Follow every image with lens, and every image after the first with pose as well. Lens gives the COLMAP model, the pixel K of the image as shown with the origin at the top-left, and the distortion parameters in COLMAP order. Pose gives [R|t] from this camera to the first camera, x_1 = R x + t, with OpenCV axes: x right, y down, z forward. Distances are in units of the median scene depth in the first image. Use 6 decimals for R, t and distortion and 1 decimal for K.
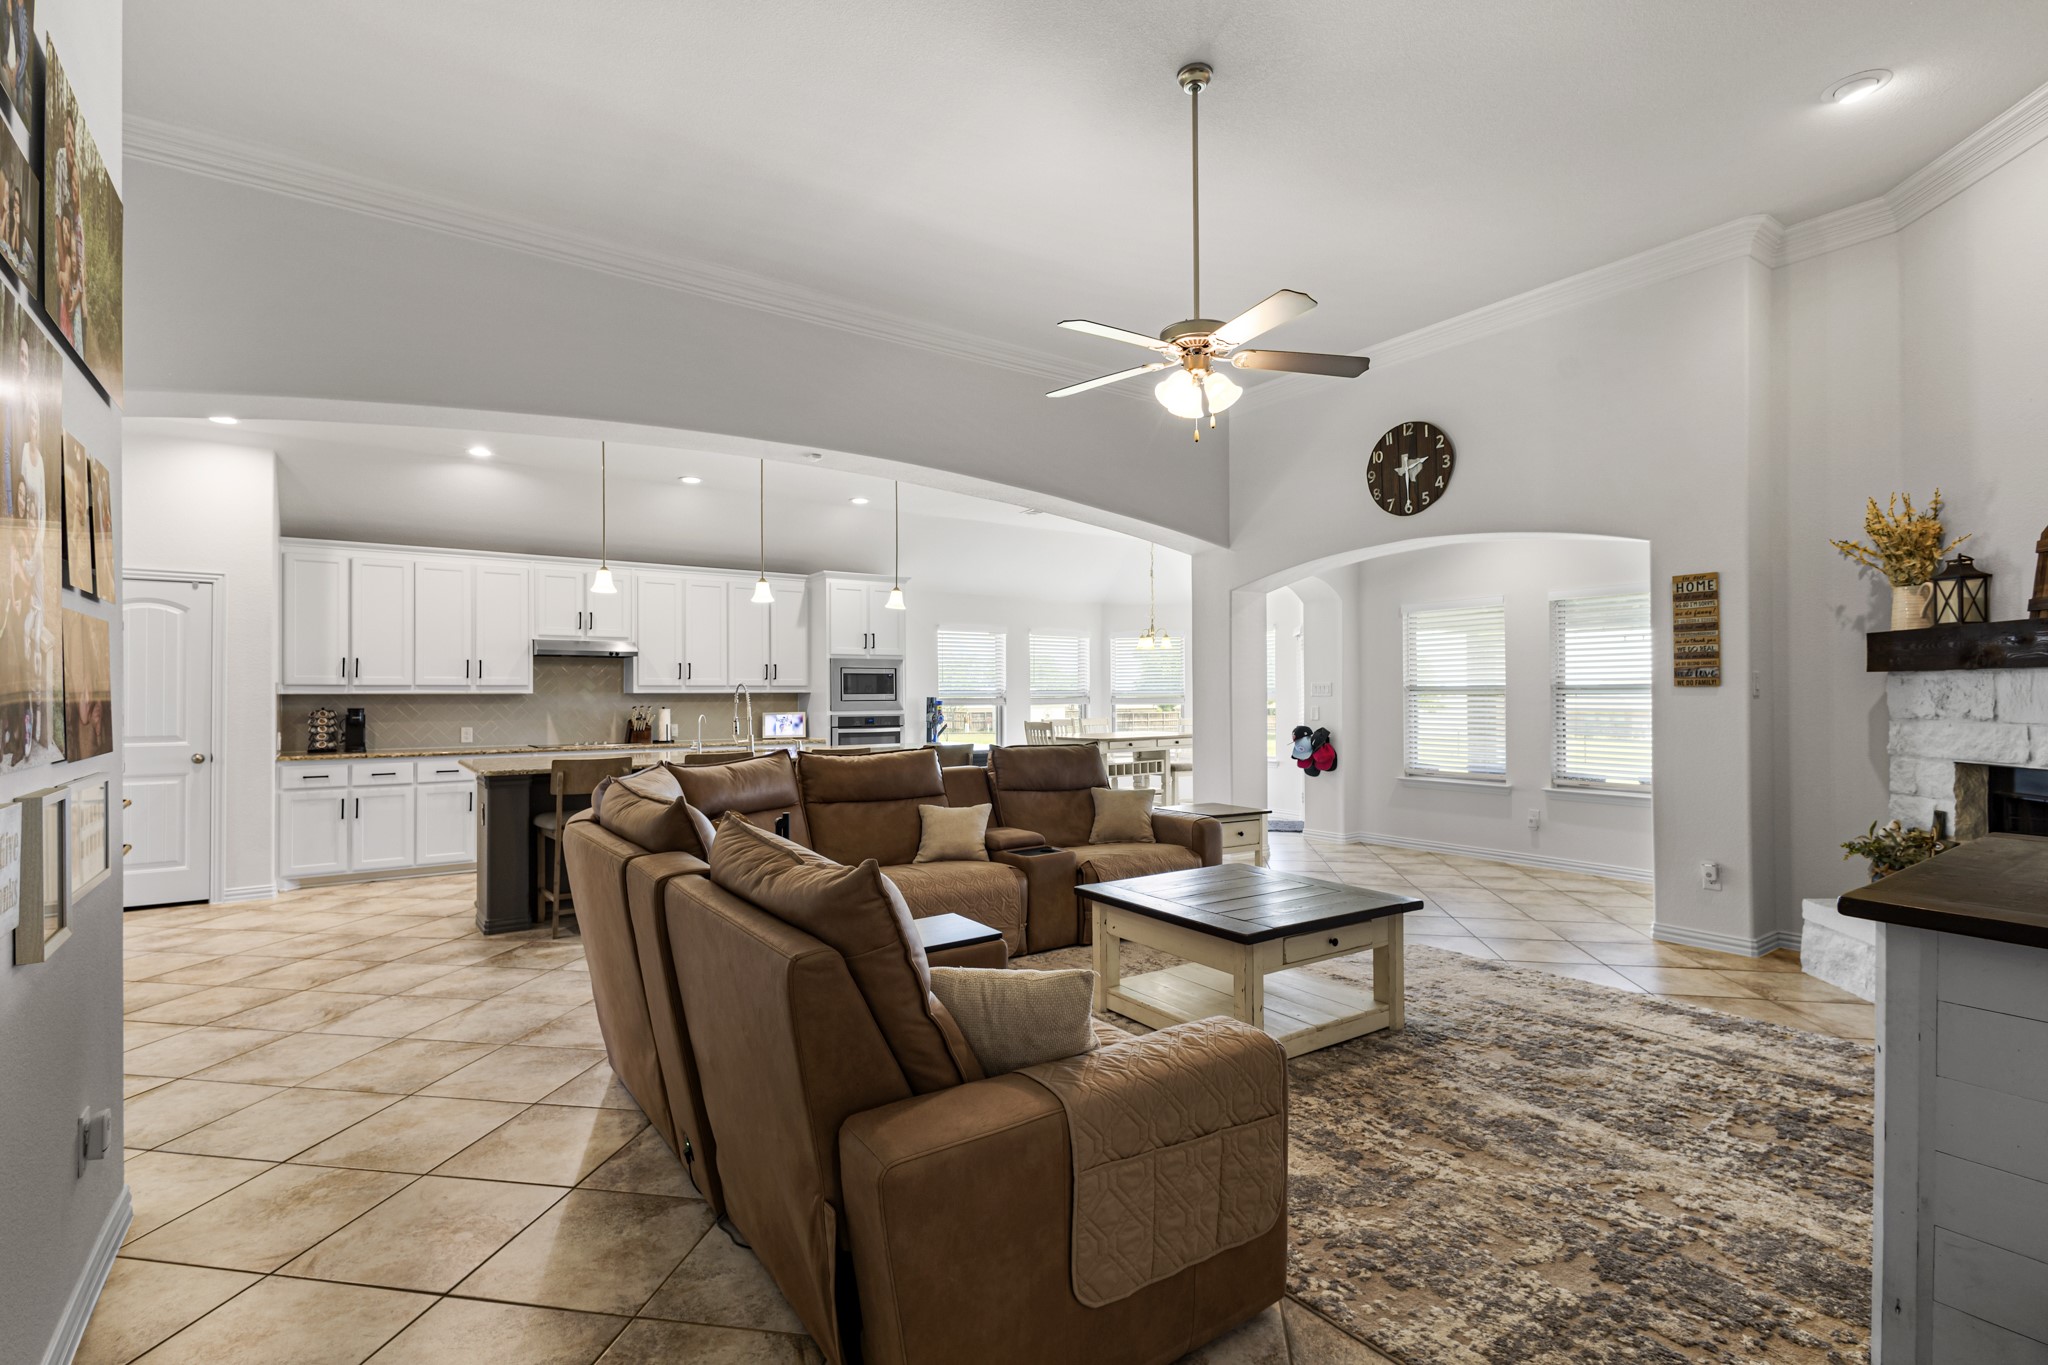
lens RADIAL K [[958.7, 0, 1017.3], [0, 958.7, 683.3], [0, 0, 1]] dist [-0.000707, 0.000439]
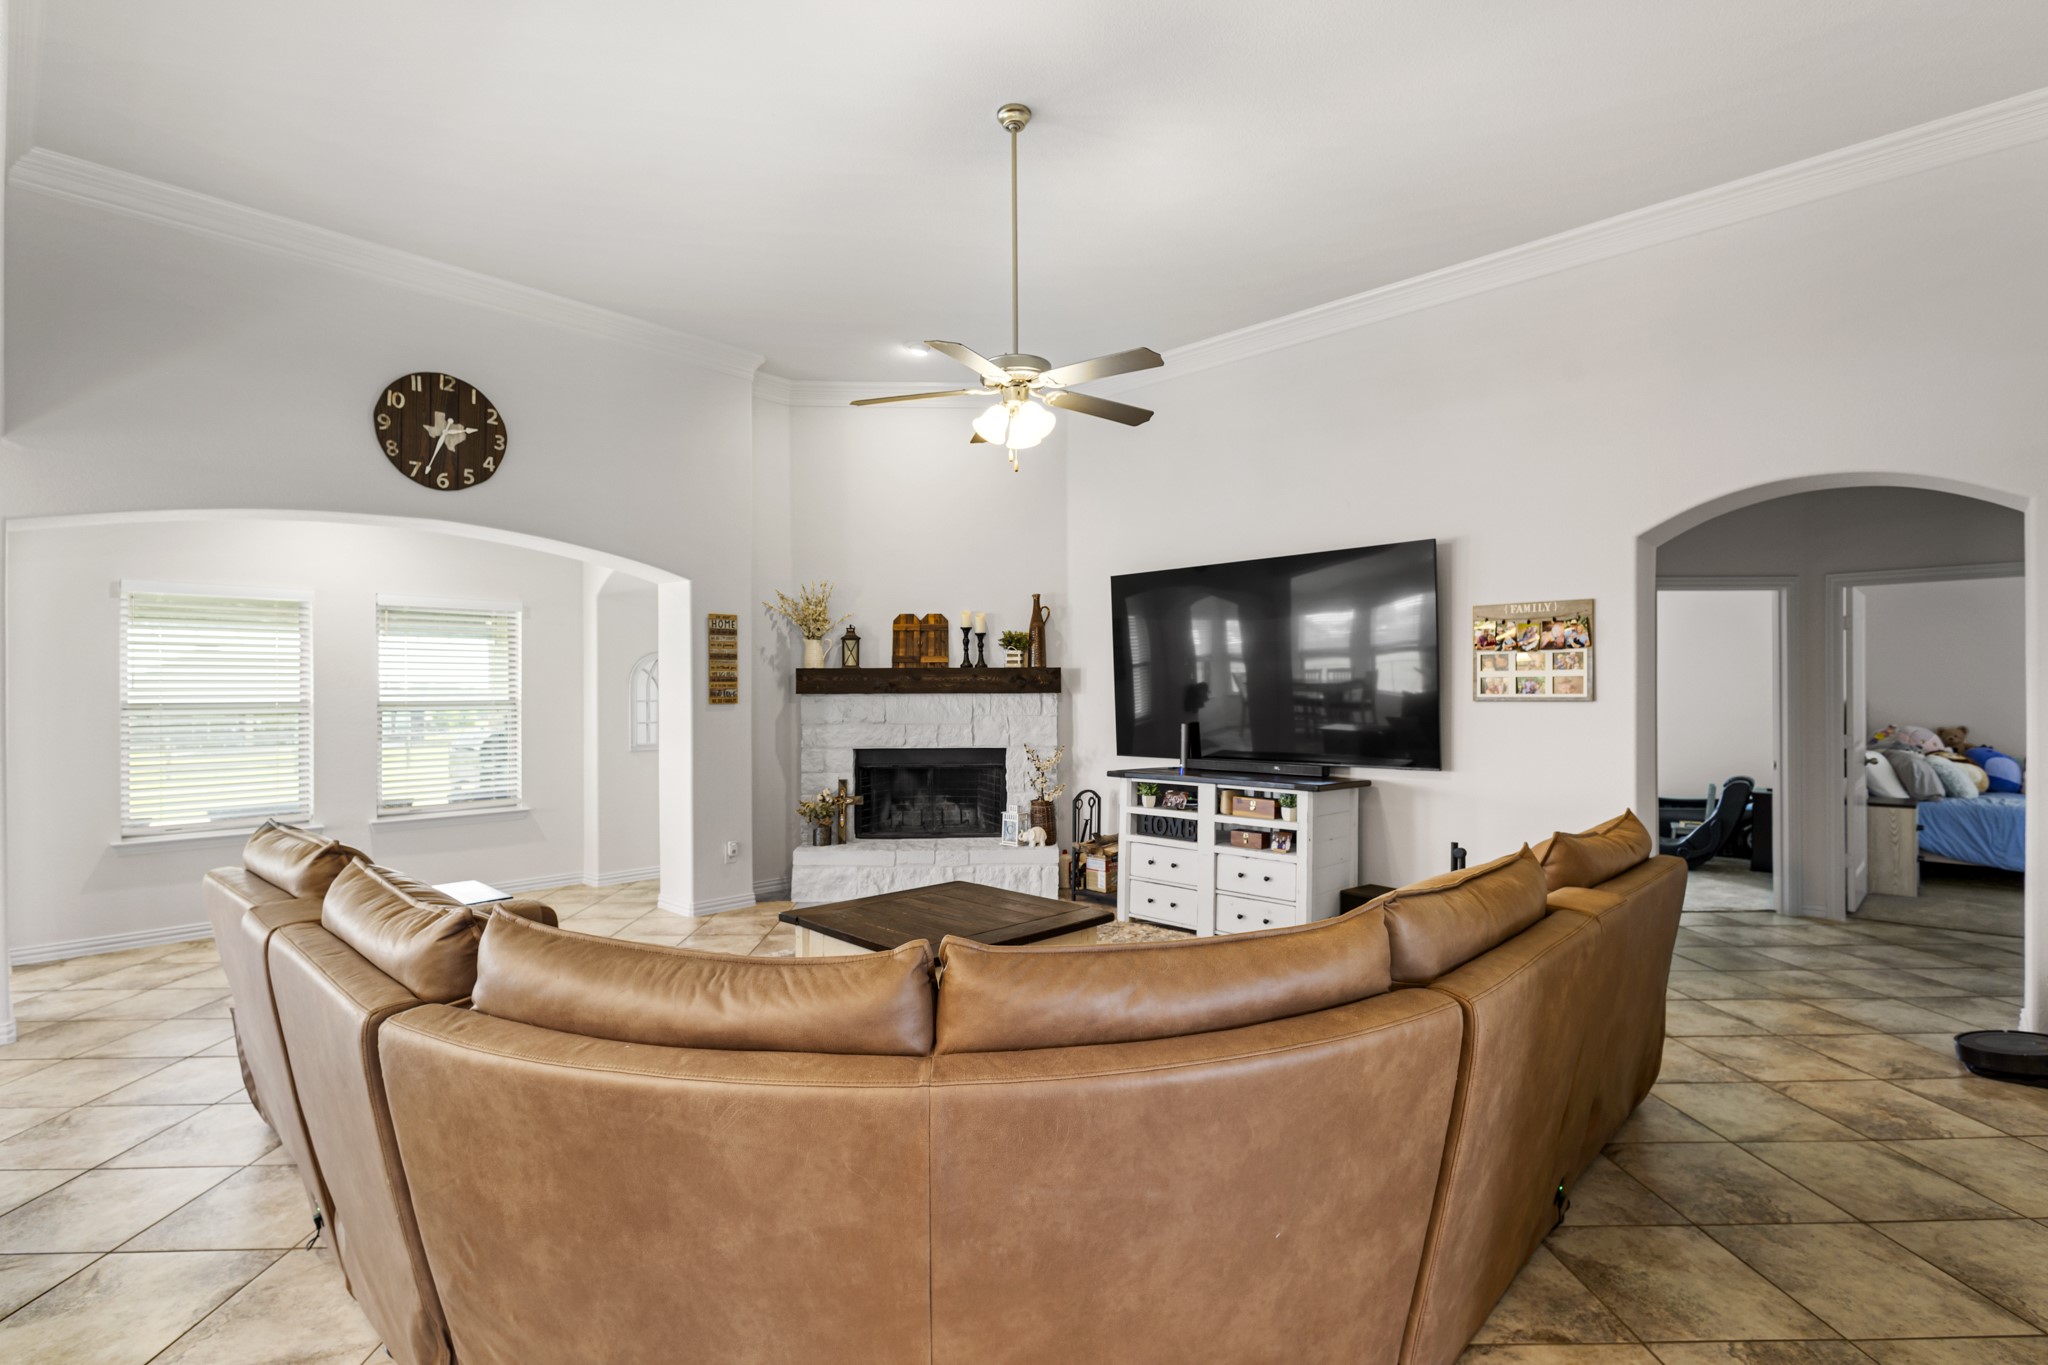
lens RADIAL K [[958.7, 0, 1028.3], [0, 958.7, 690.4], [0, 0, 1]] dist [-0.000707, 0.000439]
pose [[-0.210275, 0.010063, 0.977590, -0.588826], [-0.002792, 0.999937, -0.010894, -0.002082], [-0.977638, -0.005020, -0.210234, 0.863848]]
